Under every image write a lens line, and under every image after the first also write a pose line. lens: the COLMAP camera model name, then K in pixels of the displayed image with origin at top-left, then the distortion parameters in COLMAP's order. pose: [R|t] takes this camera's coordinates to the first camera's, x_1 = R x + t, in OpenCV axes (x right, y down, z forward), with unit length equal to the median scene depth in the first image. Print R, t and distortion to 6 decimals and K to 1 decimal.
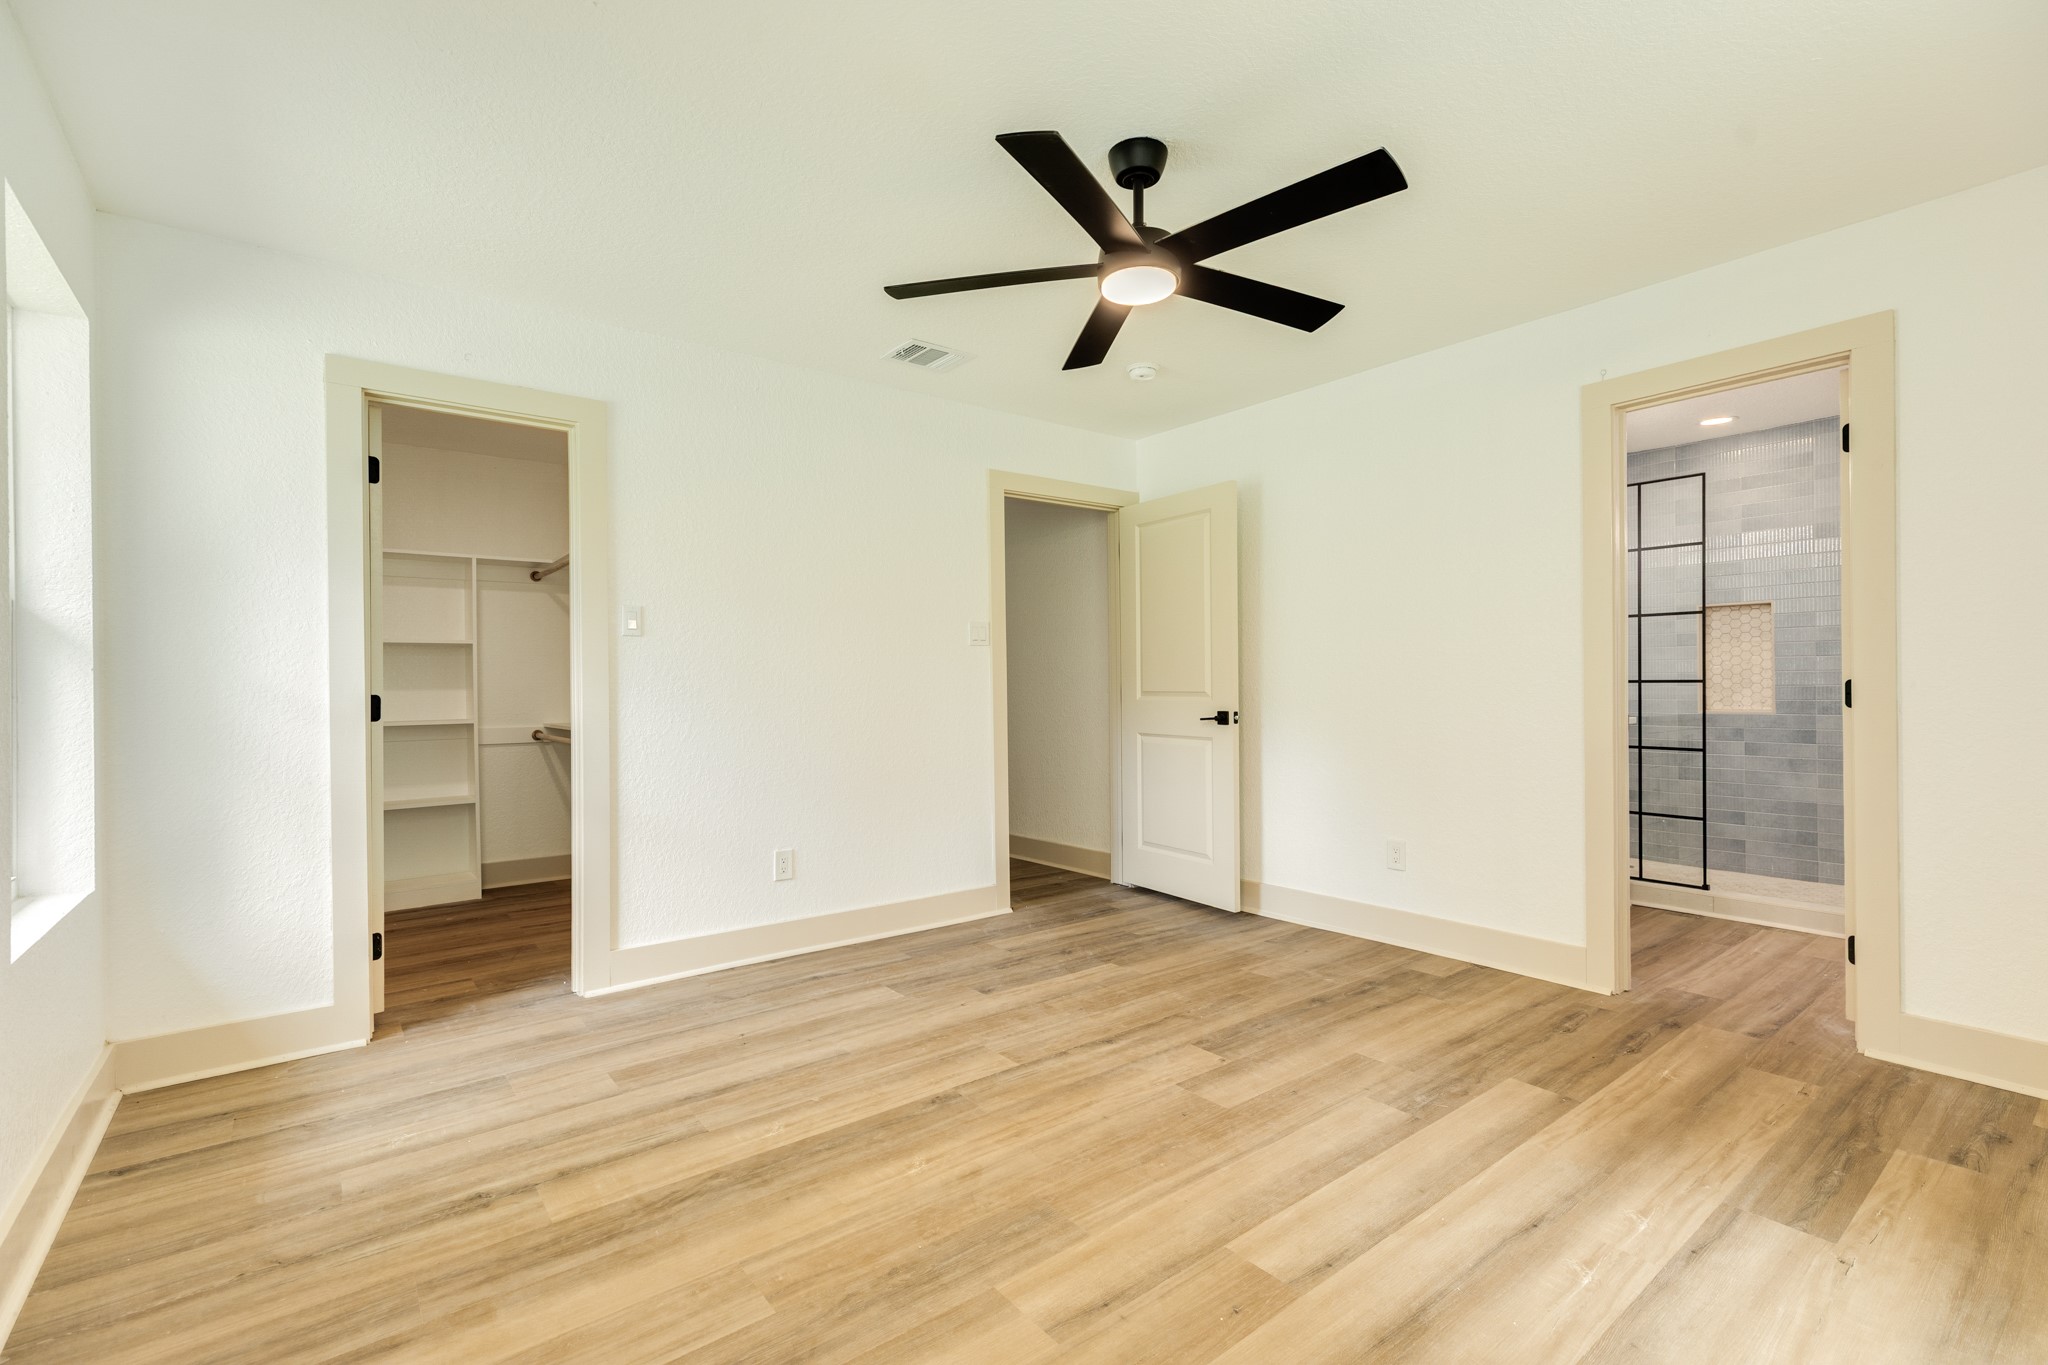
lens RADIAL K [[914.0, 0, 1021.7], [0, 914.0, 688.8], [0, 0, 1]] dist [0.006548, -0.000107]
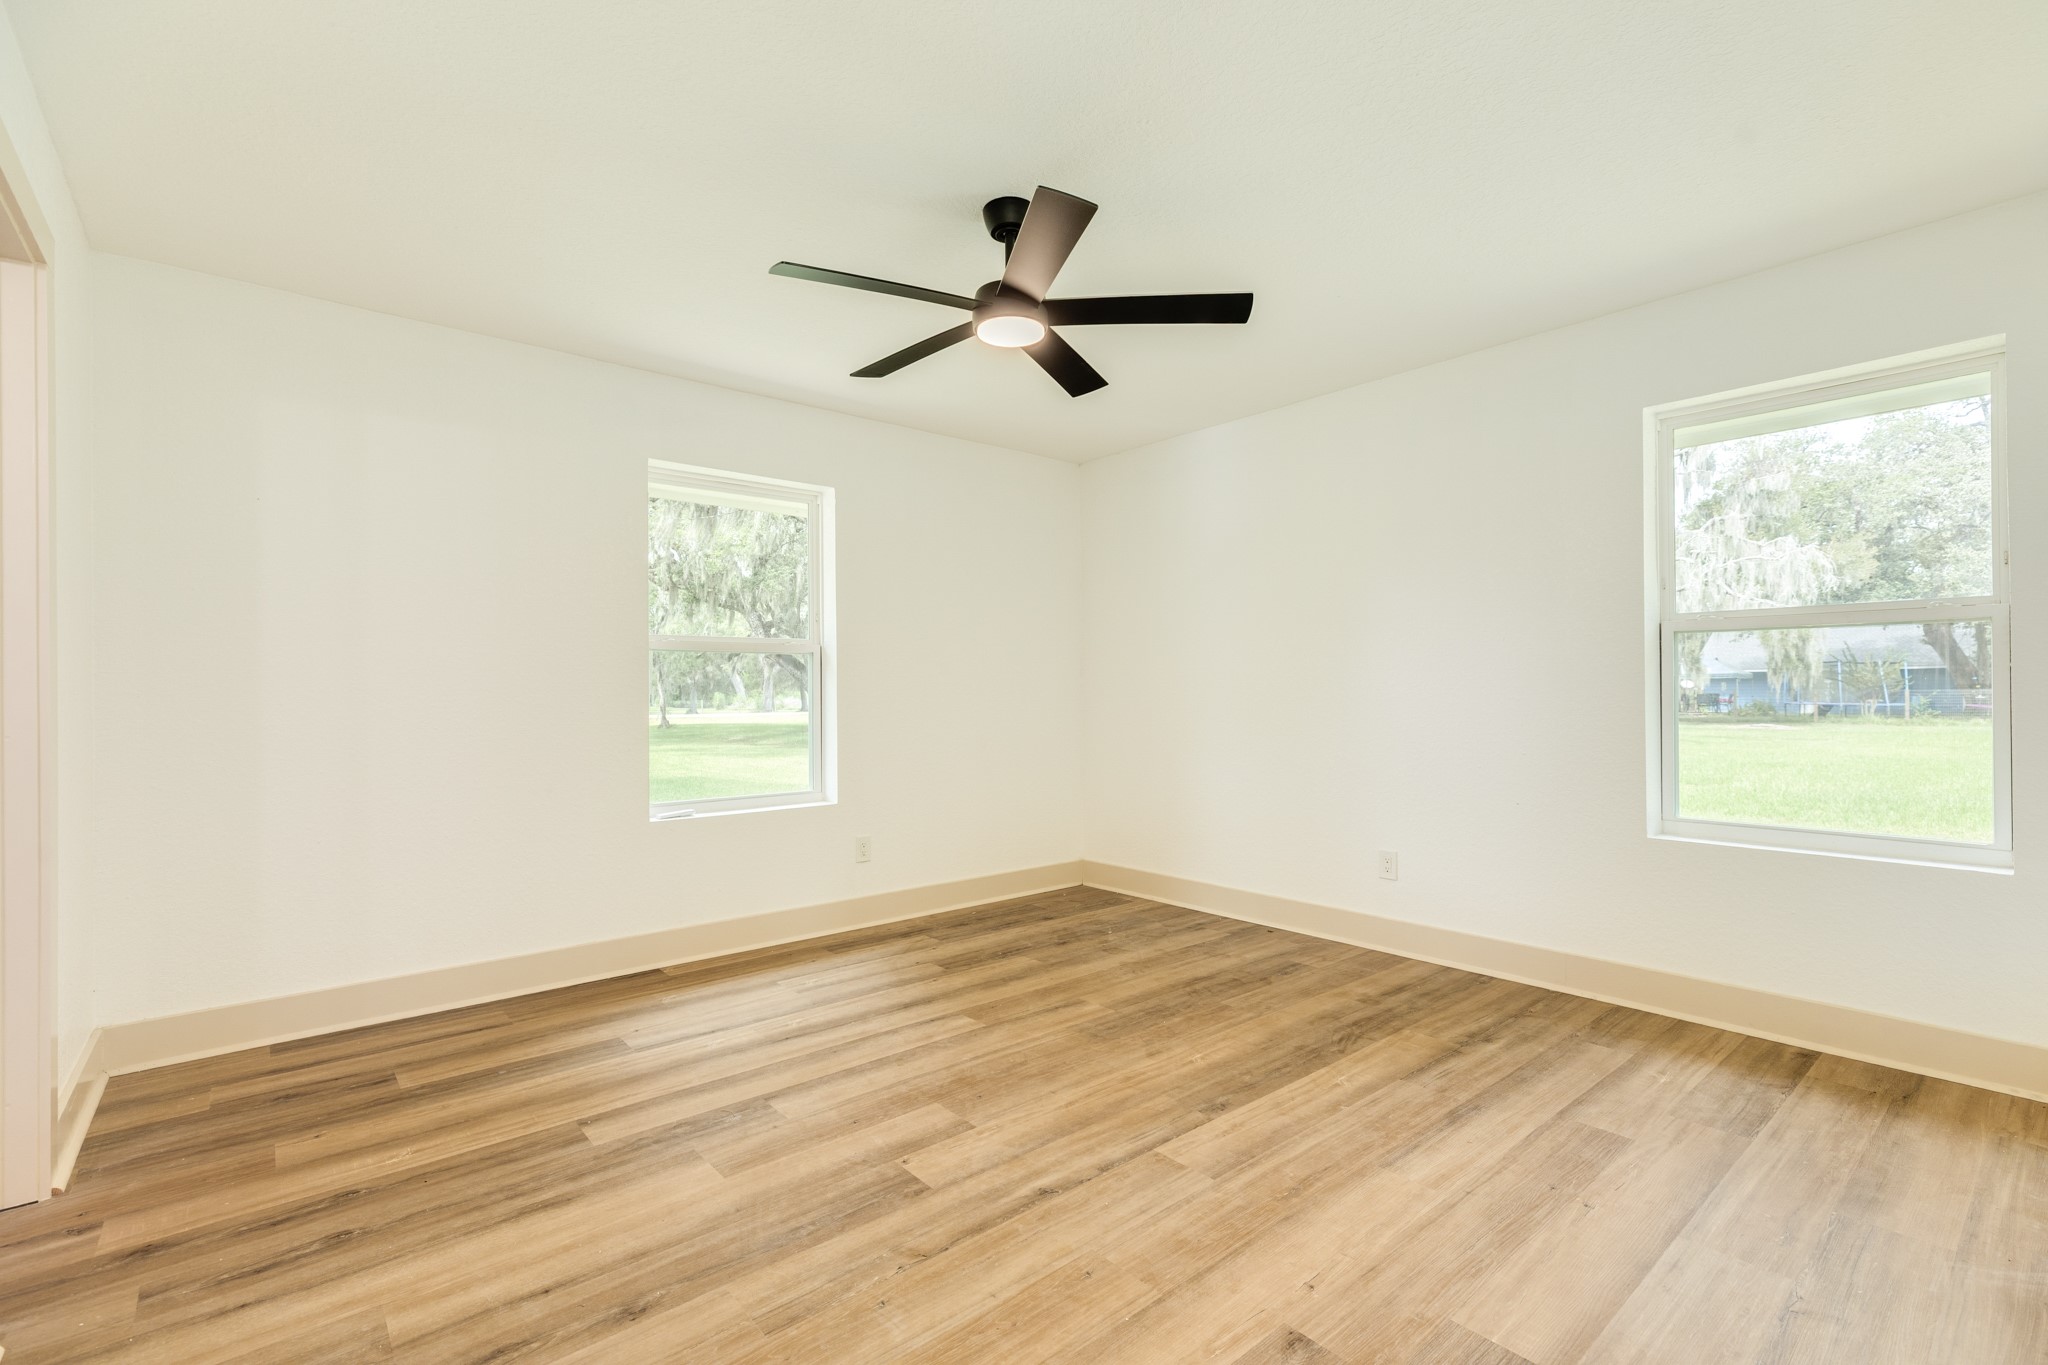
lens RADIAL K [[914.0, 0, 1021.7], [0, 914.0, 688.8], [0, 0, 1]] dist [0.006548, -0.000107]
pose [[-0.999205, 0.014802, -0.037010, 0.154870], [0.014993, 0.999876, -0.004912, -0.006183], [0.036933, -0.005463, -0.999303, 1.992276]]
